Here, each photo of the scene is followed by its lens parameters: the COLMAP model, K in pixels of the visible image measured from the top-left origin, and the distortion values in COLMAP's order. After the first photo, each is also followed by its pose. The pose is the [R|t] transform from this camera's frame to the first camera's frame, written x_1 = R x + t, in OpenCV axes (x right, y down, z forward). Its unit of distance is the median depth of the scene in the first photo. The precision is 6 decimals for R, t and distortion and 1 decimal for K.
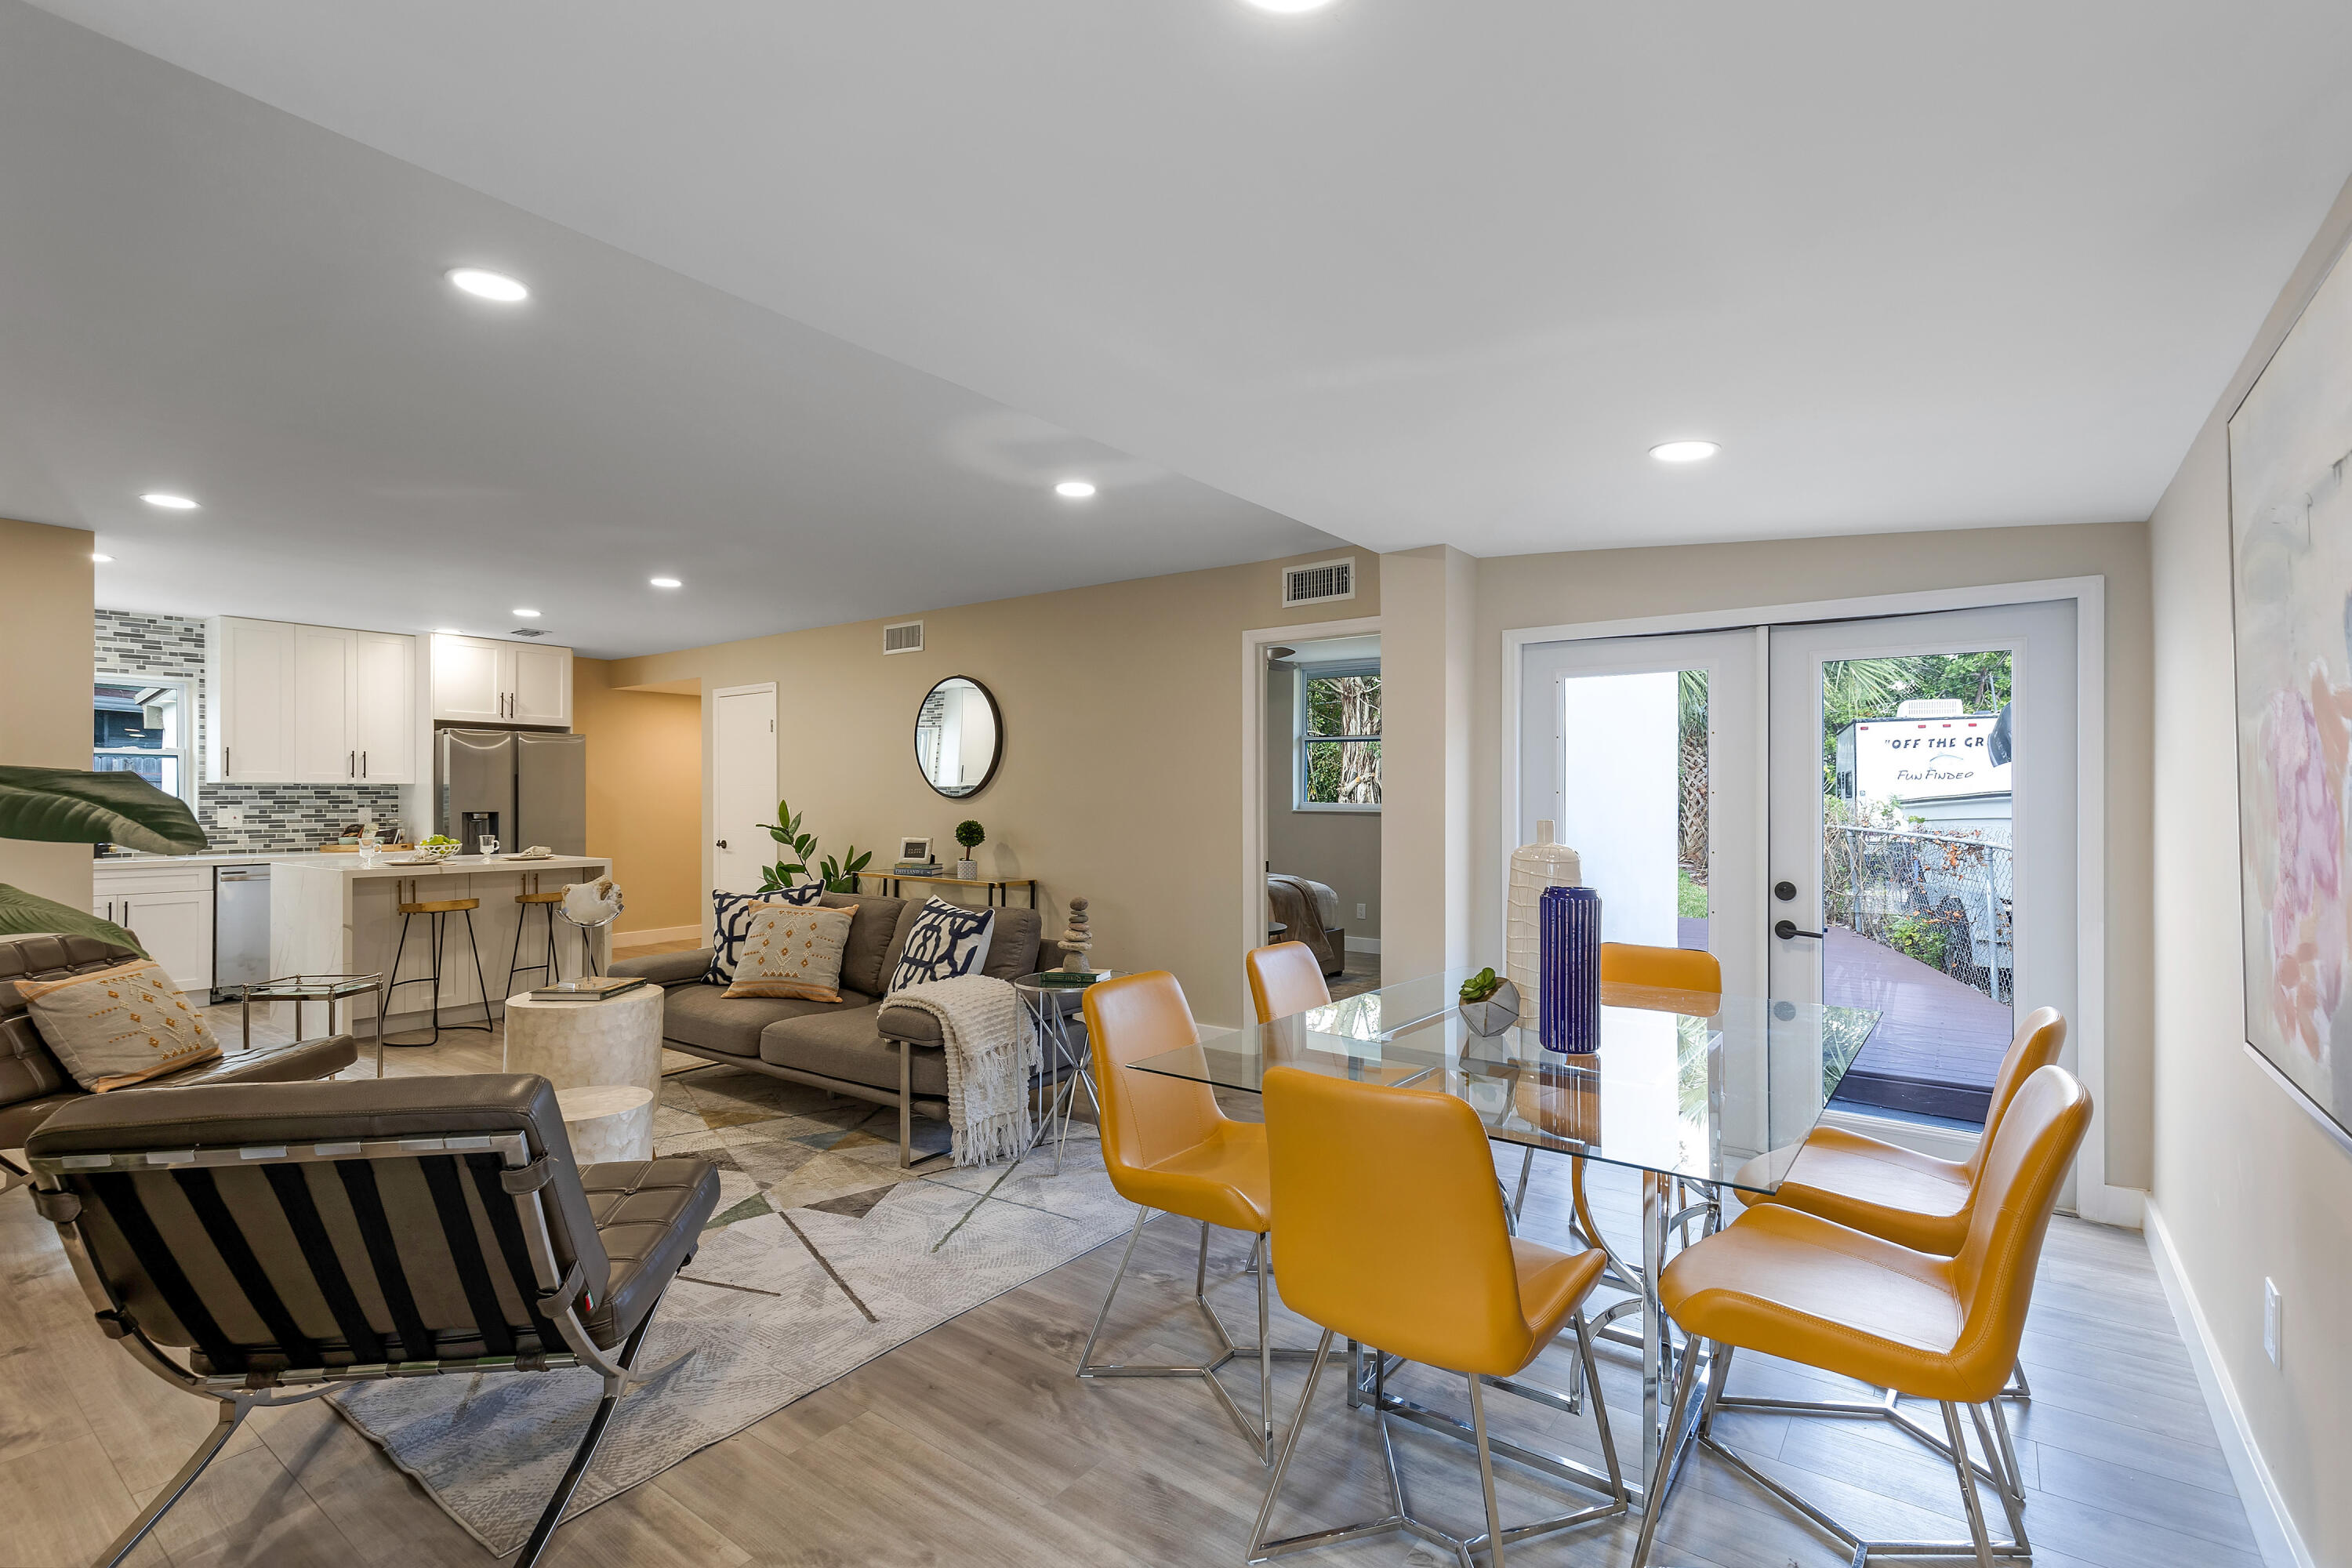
lens RADIAL K [[1085.2, 0, 1181.2], [0, 1085.2, 792.6], [0, 0, 1]] dist [-0.002083, -0.000144]
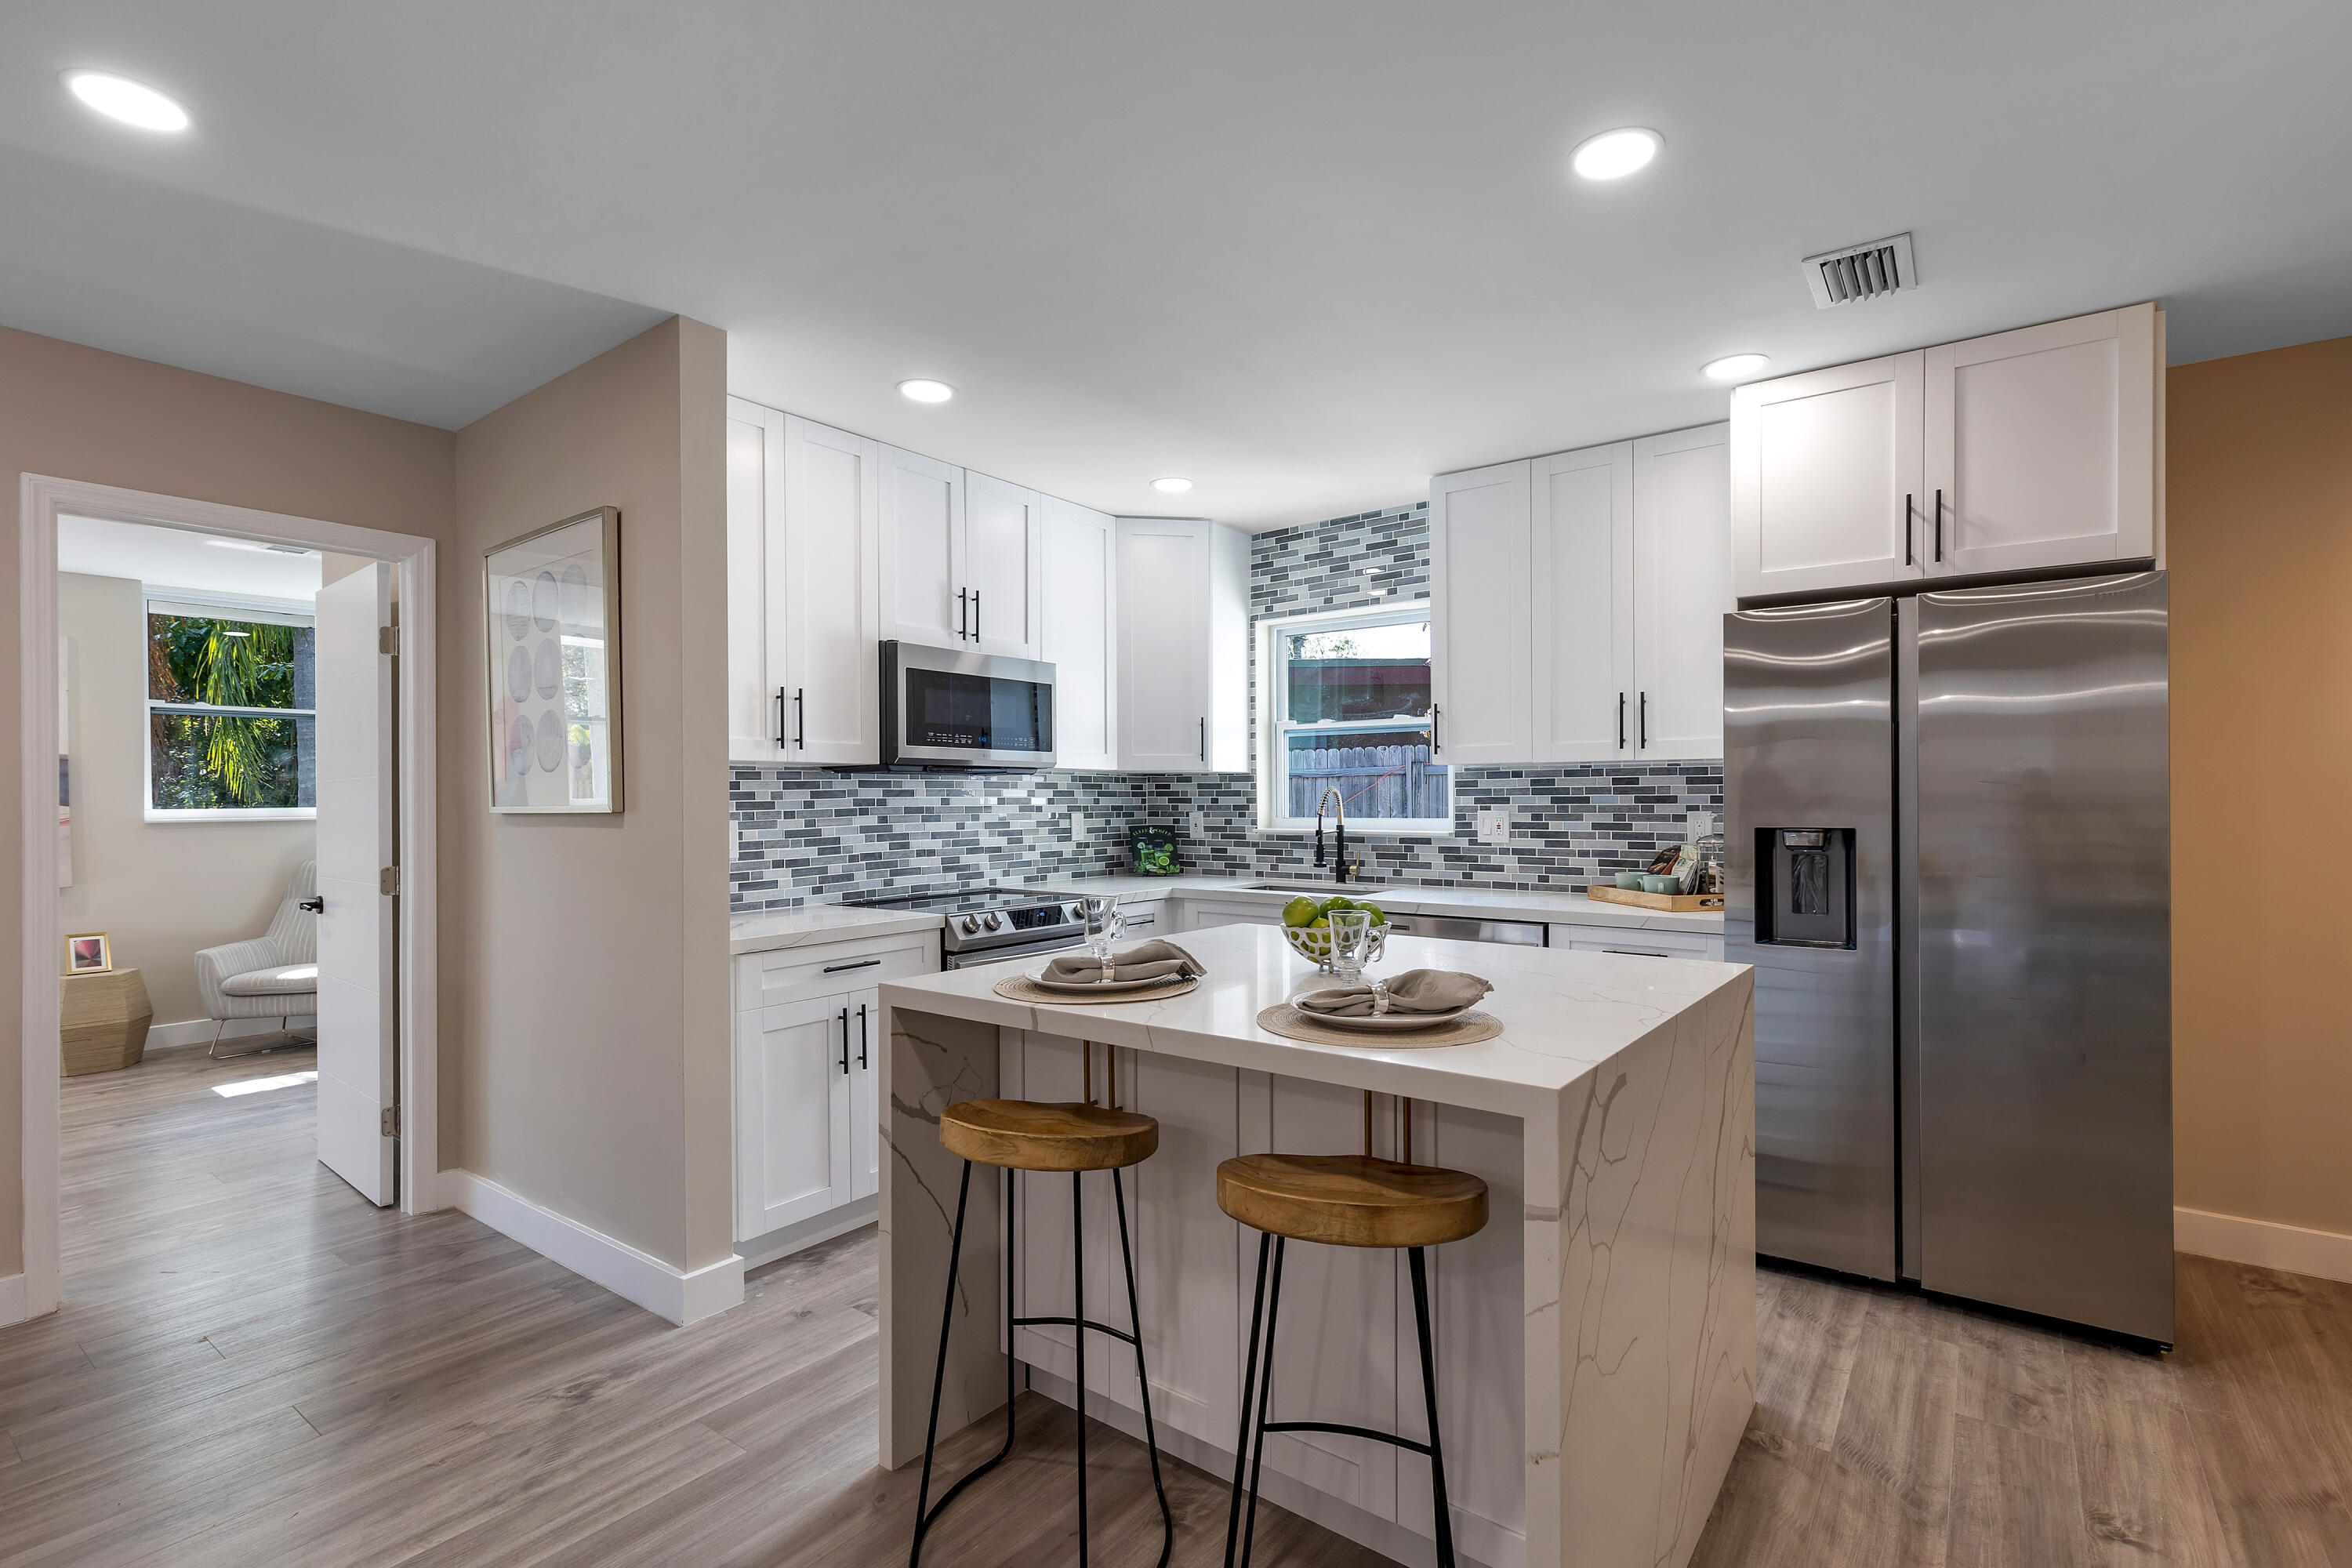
lens RADIAL K [[1085.2, 0, 1184.4], [0, 1085.2, 795.4], [0, 0, 1]] dist [-0.002083, -0.000144]
pose [[-0.006178, 0.005417, -0.999966, -0.286718], [0.014814, 0.999876, 0.005325, 0.001020], [0.999871, -0.014781, -0.006257, 0.812668]]
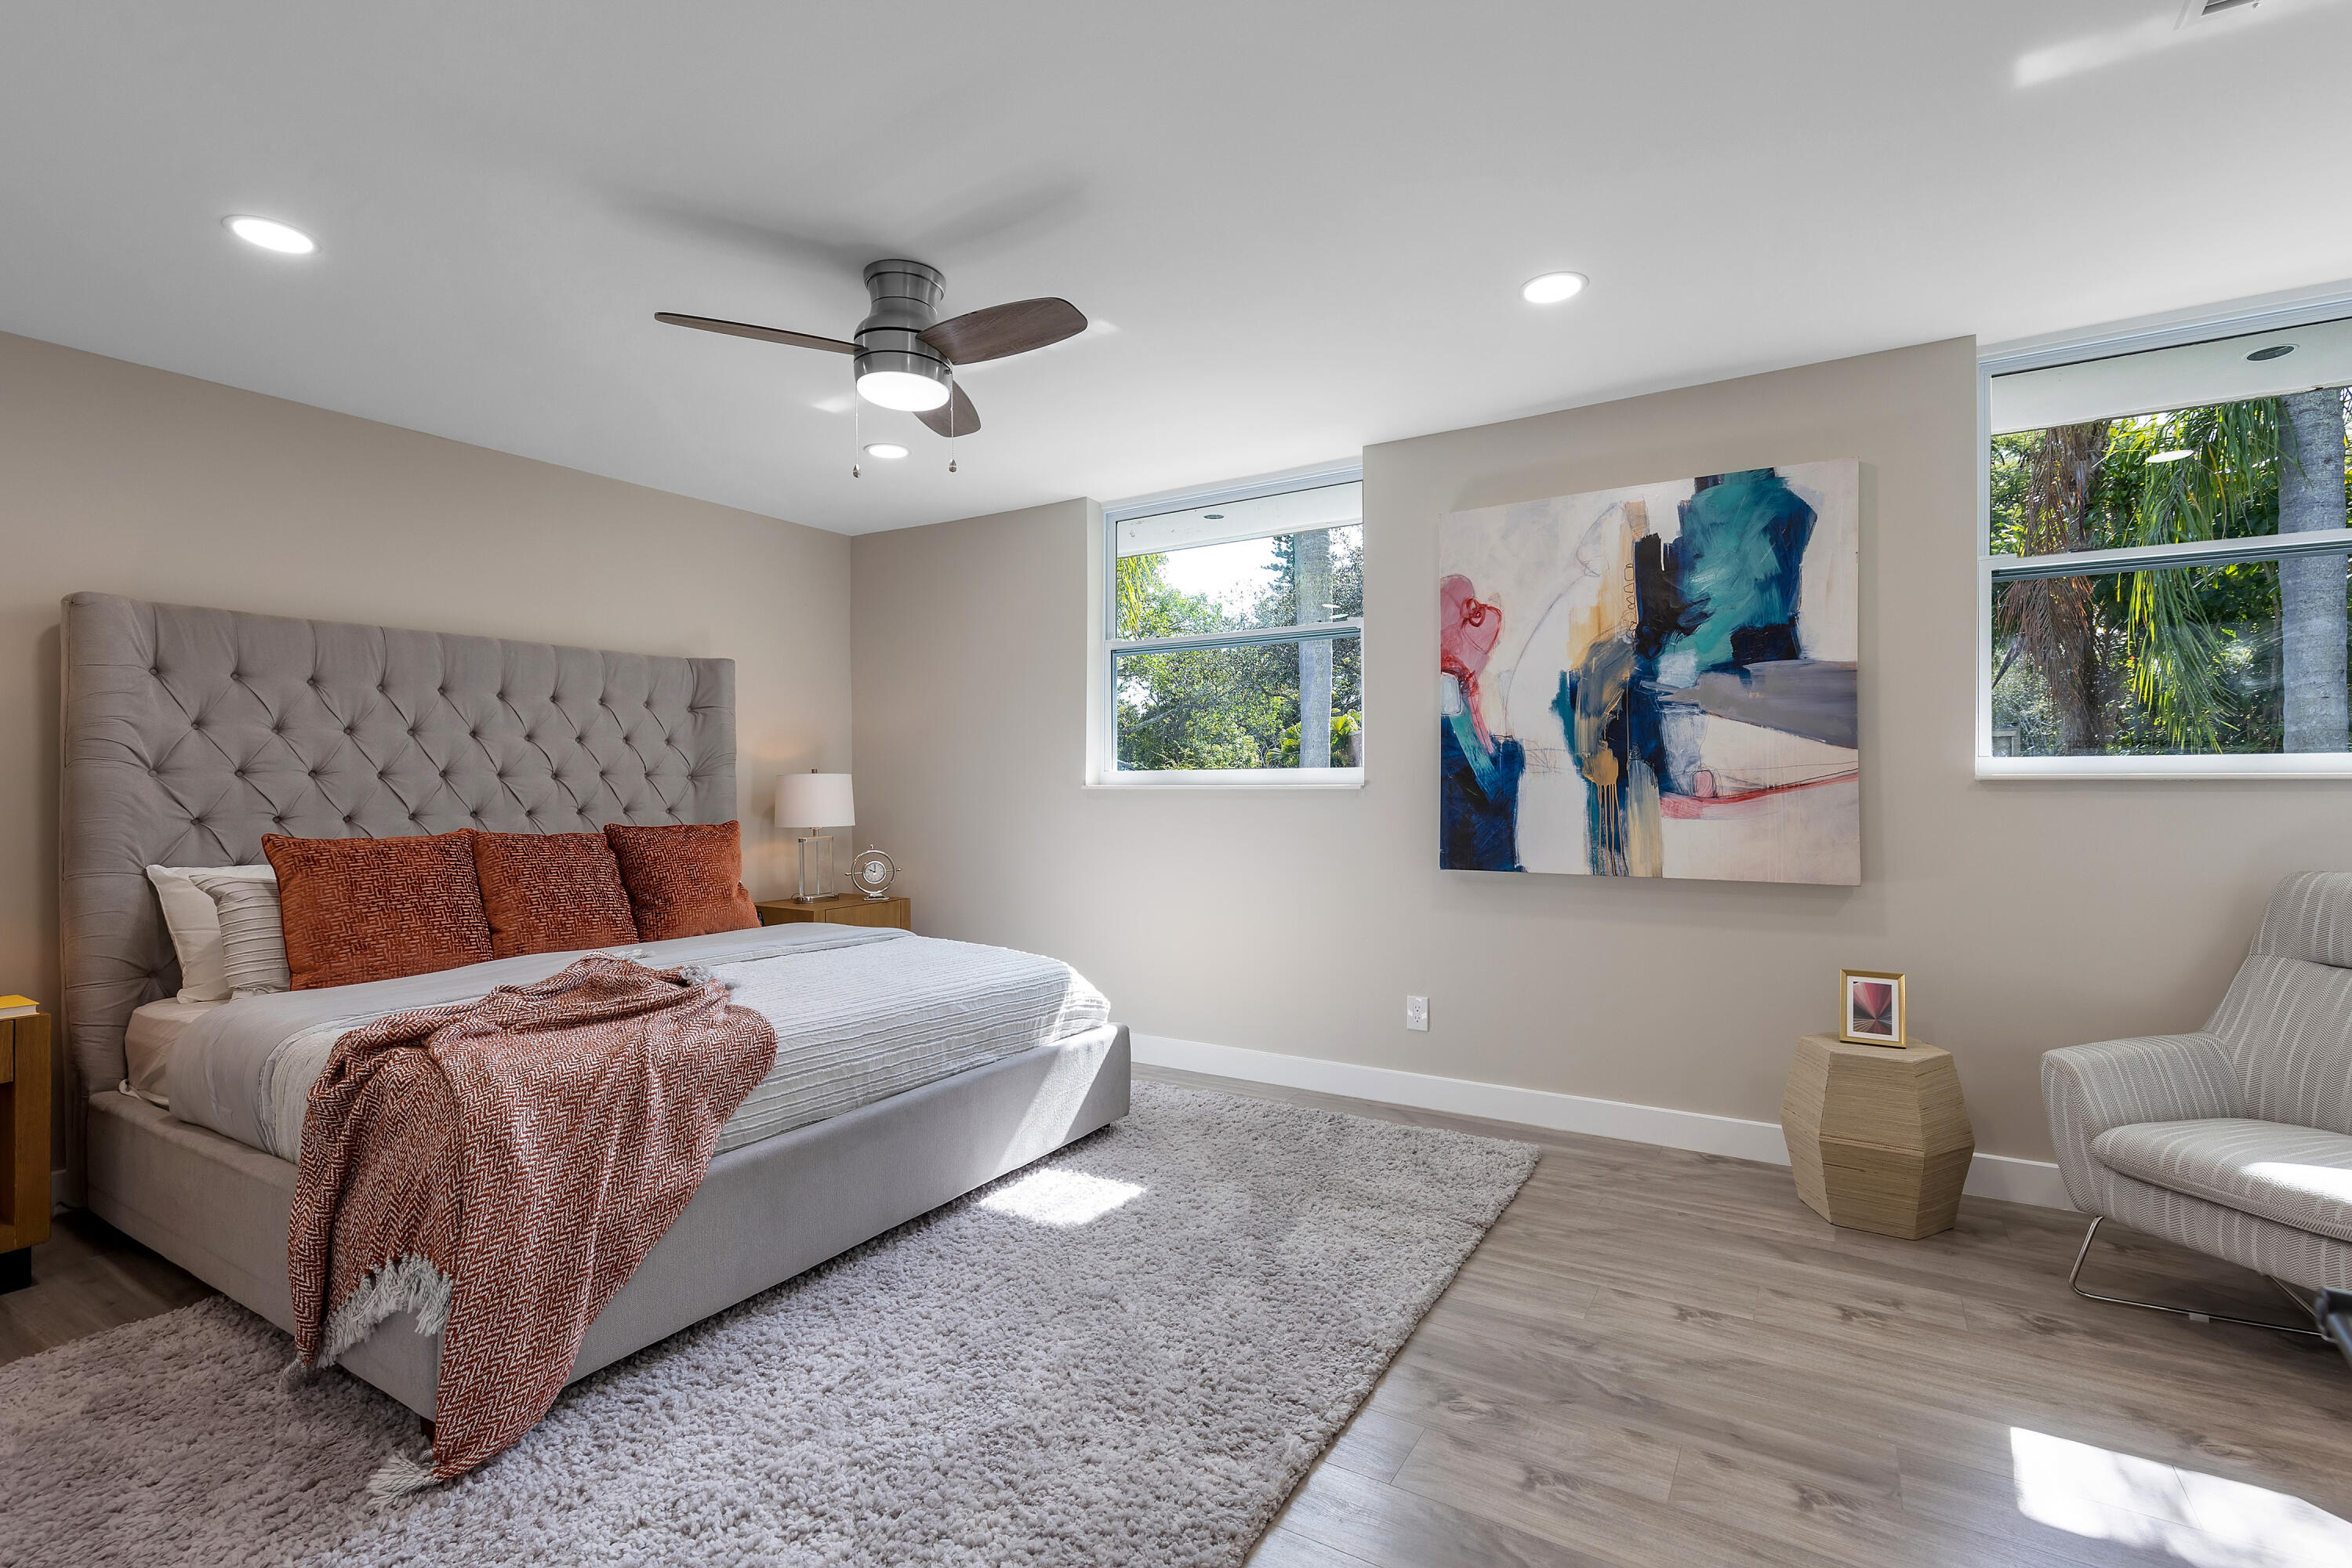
lens RADIAL K [[1085.2, 0, 1178.0], [0, 1085.2, 774.1], [0, 0, 1]] dist [-0.002083, -0.000144]
pose [[-0.996482, 0.014037, -0.082626, -0.374424], [0.013473, 0.999882, 0.007388, 0.001691], [0.082720, 0.006249, -0.996553, 0.739885]]
